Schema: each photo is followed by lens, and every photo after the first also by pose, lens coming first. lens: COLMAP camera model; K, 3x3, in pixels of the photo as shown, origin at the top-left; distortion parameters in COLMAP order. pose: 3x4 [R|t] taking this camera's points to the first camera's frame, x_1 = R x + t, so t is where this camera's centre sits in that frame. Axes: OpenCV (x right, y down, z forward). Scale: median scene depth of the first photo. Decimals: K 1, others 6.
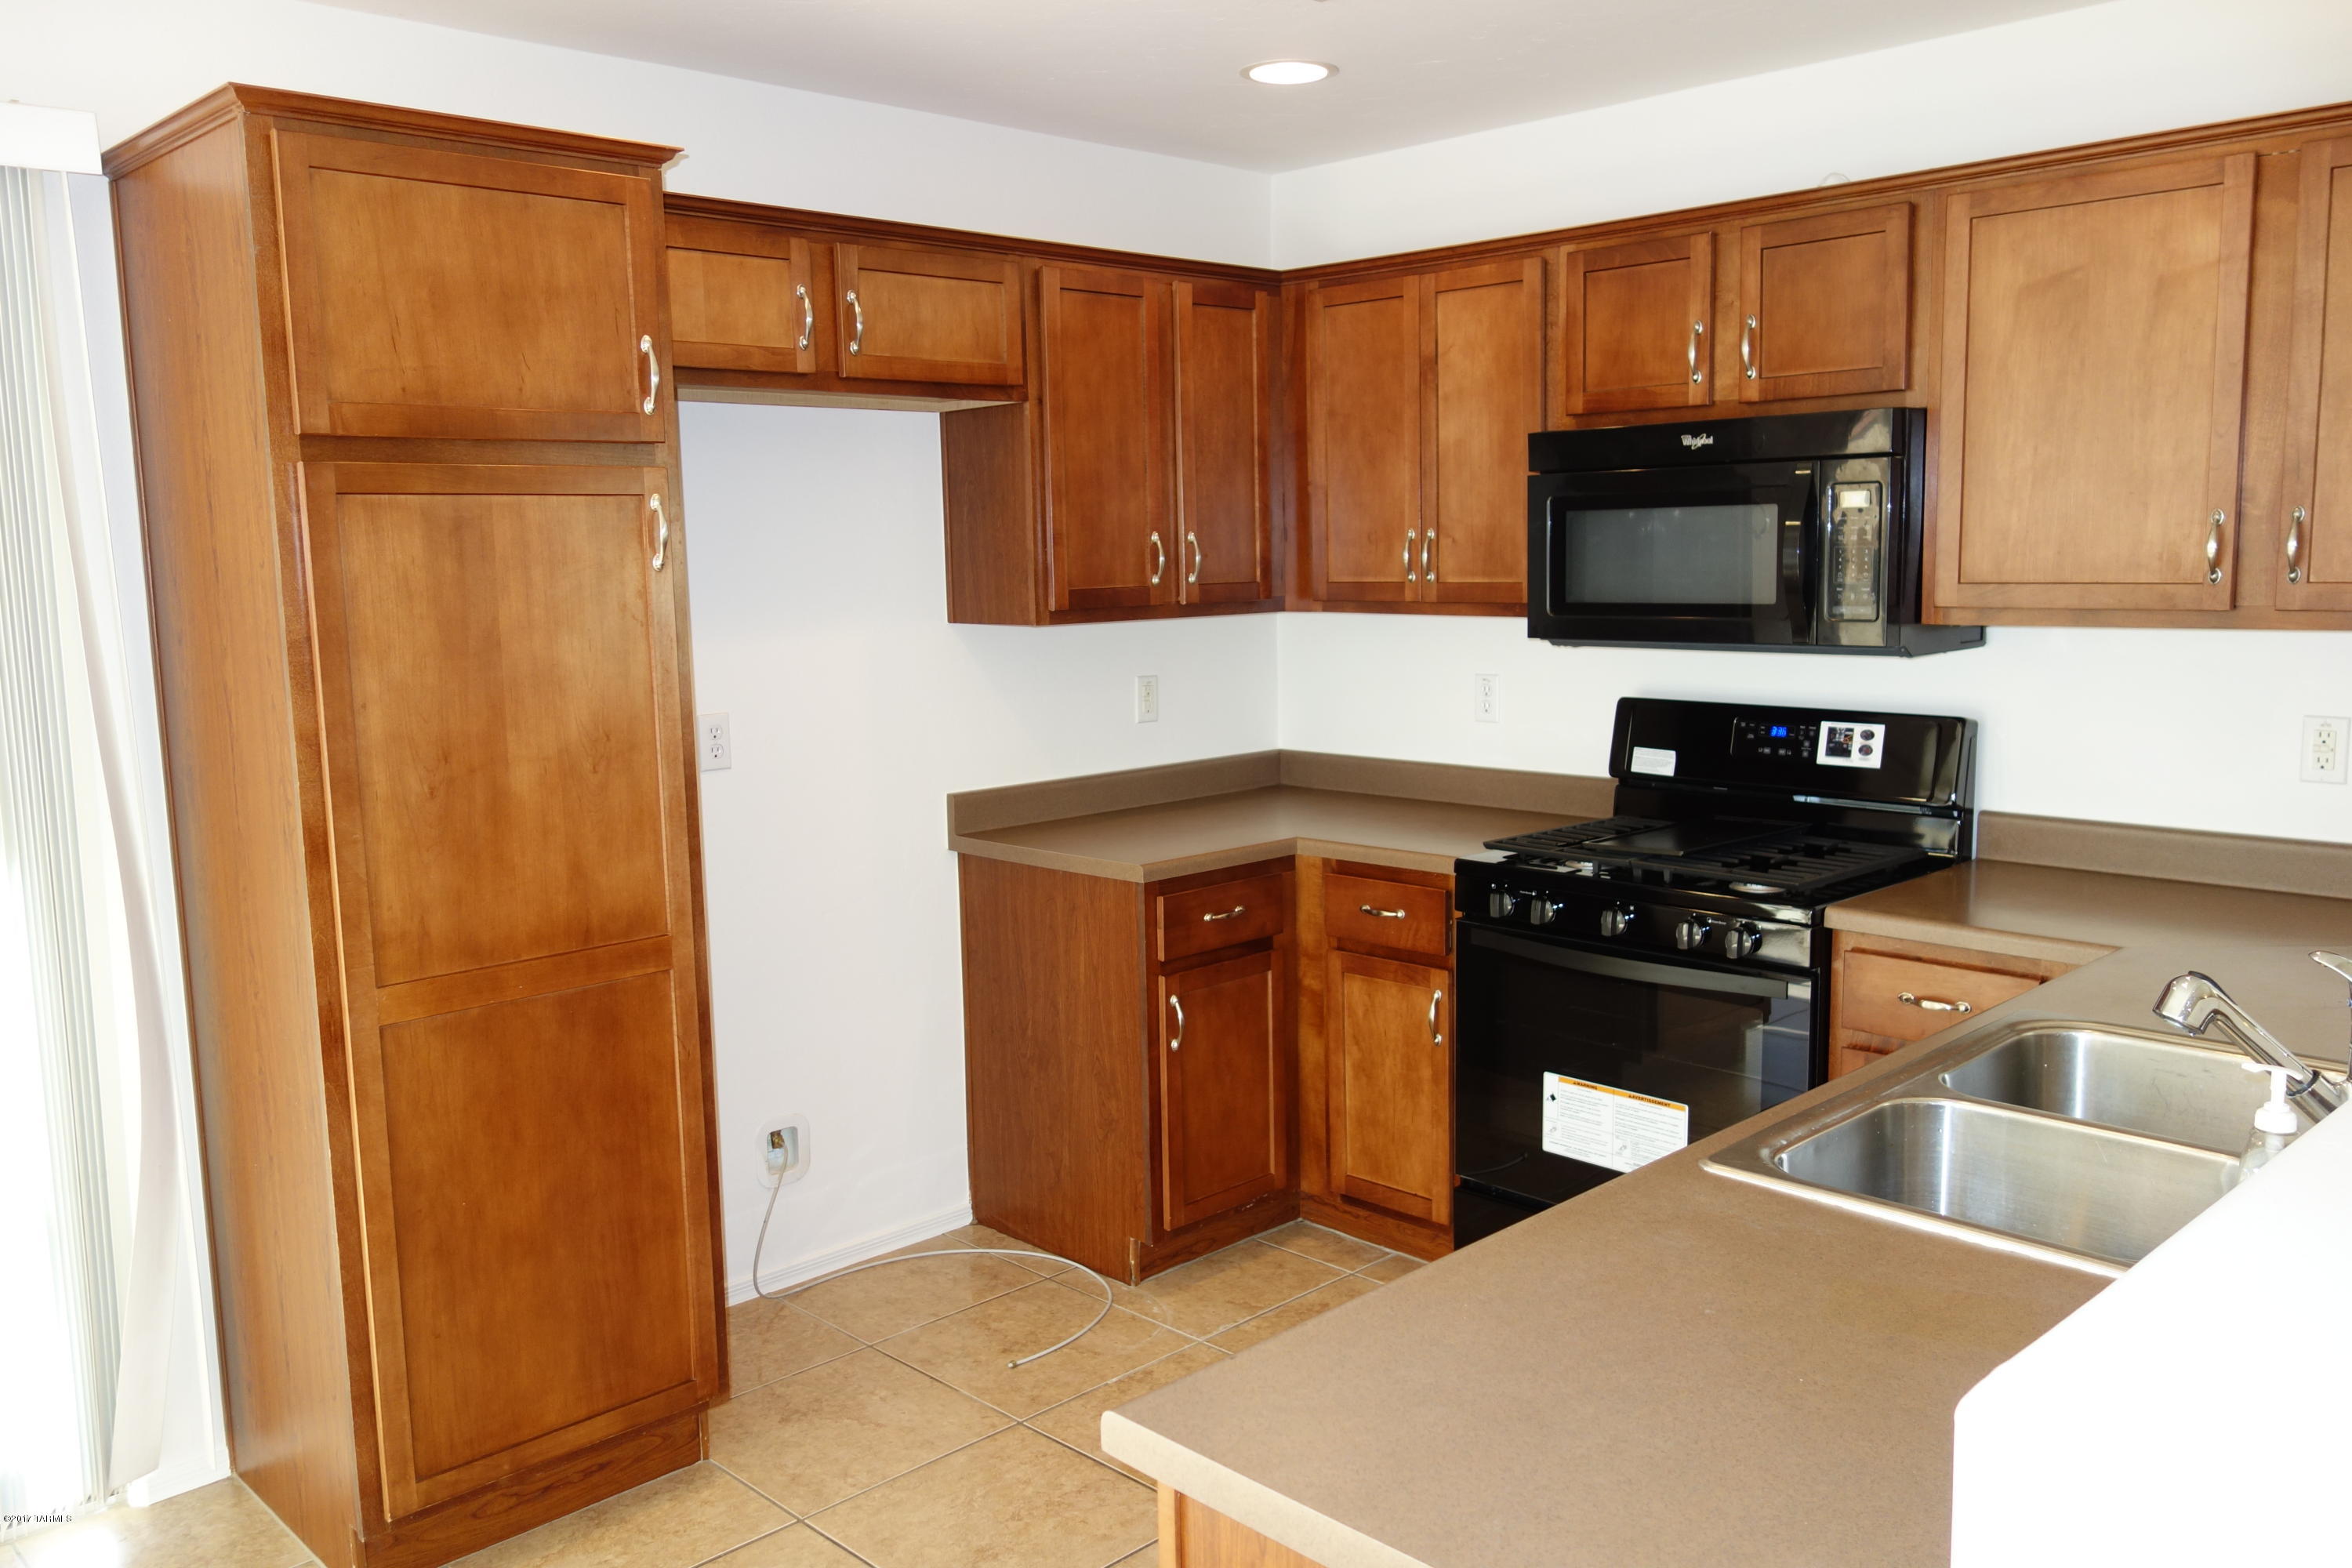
lens RADIAL K [[1865.2, 0, 1181.5], [0, 1865.2, 782.8], [0, 0, 1]] dist [0.005389, 0.006662]
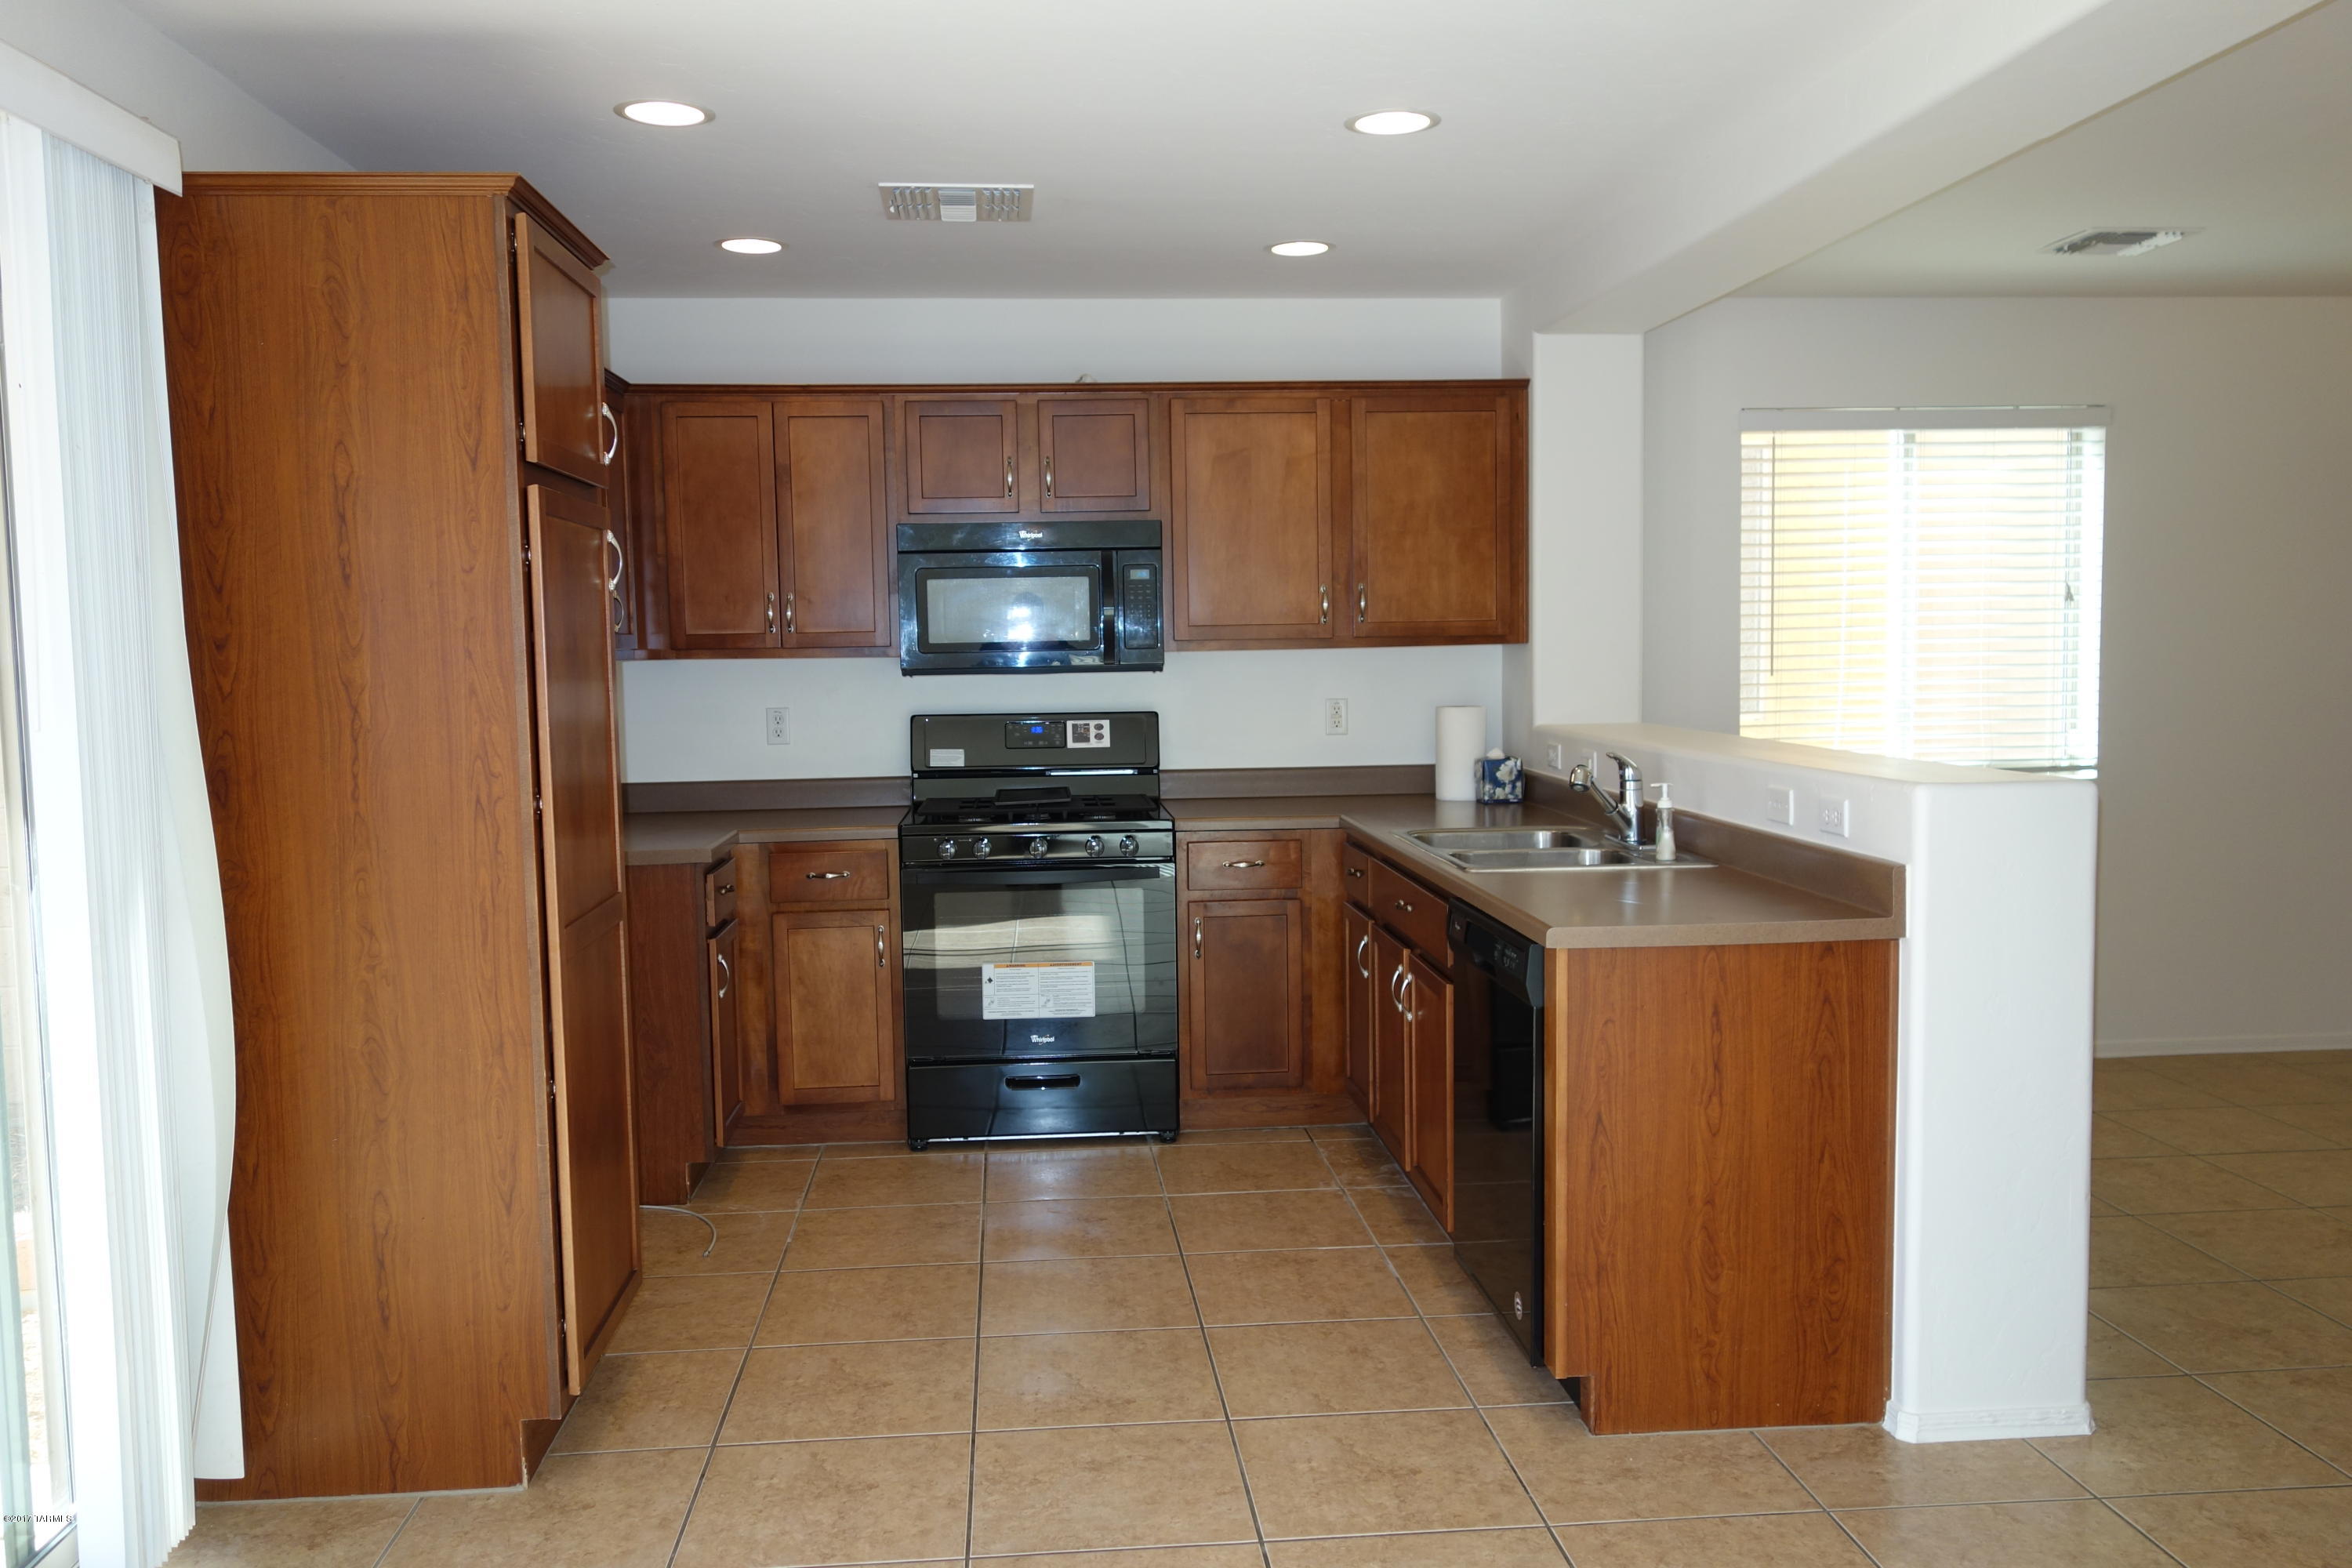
lens RADIAL K [[1865.2, 0, 1181.8], [0, 1865.2, 784.4], [0, 0, 1]] dist [0.005389, 0.006662]
pose [[0.628822, -0.050412, 0.775913, -0.810630], [0.105926, 0.994147, -0.021255, 0.063405], [-0.770300, 0.095555, 0.630482, -0.040176]]
